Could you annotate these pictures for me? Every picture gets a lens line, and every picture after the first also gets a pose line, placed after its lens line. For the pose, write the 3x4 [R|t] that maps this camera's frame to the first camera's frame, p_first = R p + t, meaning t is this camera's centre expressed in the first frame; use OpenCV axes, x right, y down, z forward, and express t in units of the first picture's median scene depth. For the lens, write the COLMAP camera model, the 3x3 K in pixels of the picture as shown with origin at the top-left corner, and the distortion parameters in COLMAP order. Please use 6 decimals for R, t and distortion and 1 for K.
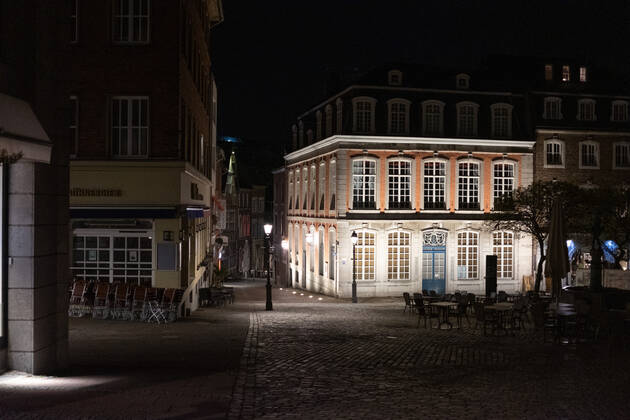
lens RADIAL K [[752.5, 0, 315.6], [0, 752.5, 209.8], [0, 0, 1]] dist [-0.039753, 0.000000]
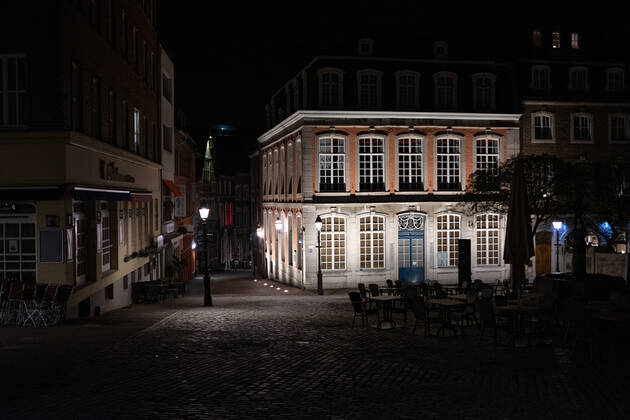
lens RADIAL K [[752.5, 0, 314.0], [0, 752.5, 211.3], [0, 0, 1]] dist [-0.039753, 0.000000]
pose [[0.999754, -0.017900, -0.013060, 0.052298], [0.018099, 0.999719, 0.015334, 0.008307], [0.012782, -0.015567, 0.999797, 0.088779]]
